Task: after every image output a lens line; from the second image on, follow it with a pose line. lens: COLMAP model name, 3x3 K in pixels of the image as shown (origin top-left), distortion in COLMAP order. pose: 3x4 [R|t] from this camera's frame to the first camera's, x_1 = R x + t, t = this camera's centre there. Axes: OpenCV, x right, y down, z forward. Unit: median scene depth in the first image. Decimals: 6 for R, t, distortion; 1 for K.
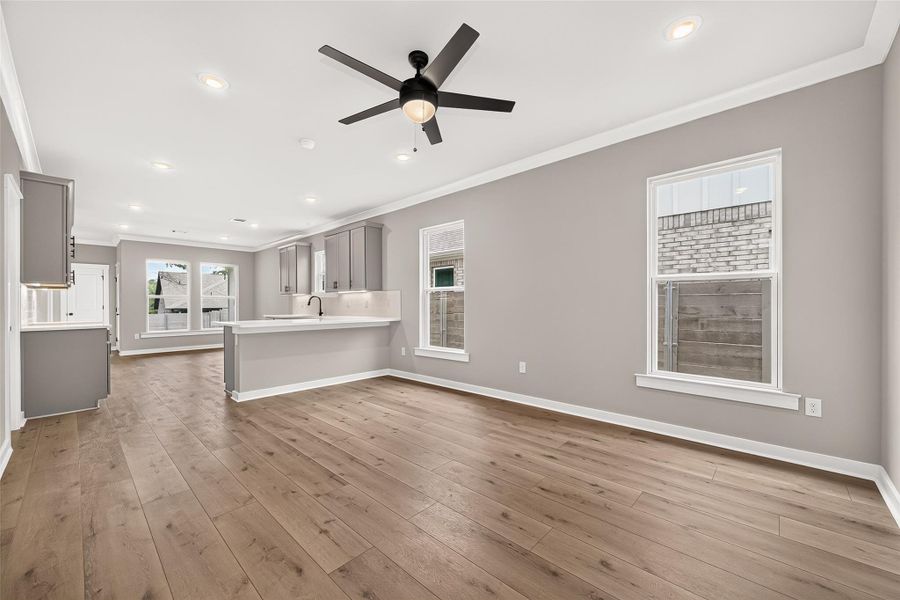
lens RADIAL K [[351.6, 0, 456.3], [0, 351.6, 305.7], [0, 0, 1]] dist [0.007946, -0.000687]
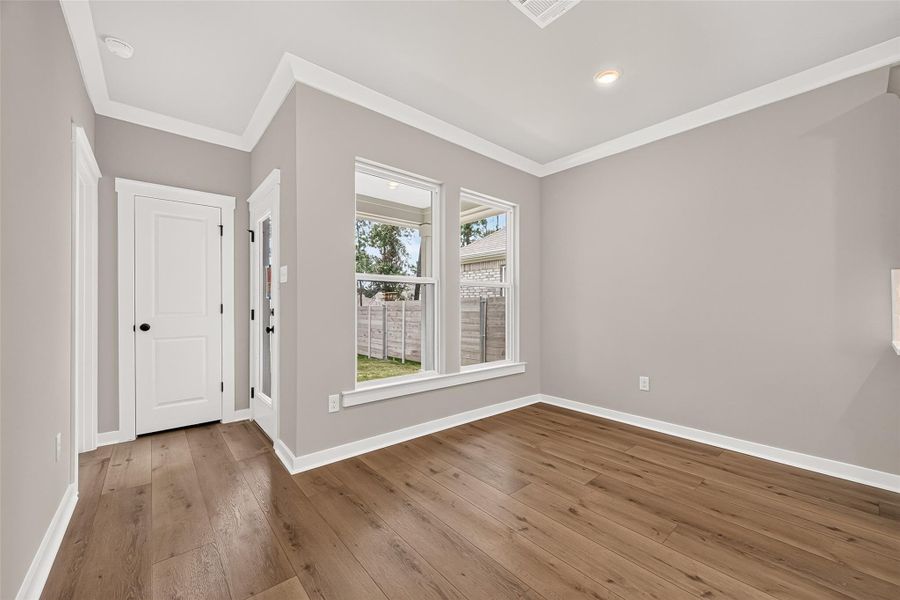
lens RADIAL K [[351.6, 0, 462.1], [0, 351.6, 312.7], [0, 0, 1]] dist [0.007946, -0.000687]
pose [[0.994815, 0.012755, -0.100895, -0.300444], [-0.010930, 0.999767, 0.018614, -0.000205], [0.101109, -0.017414, 0.994723, 0.278007]]
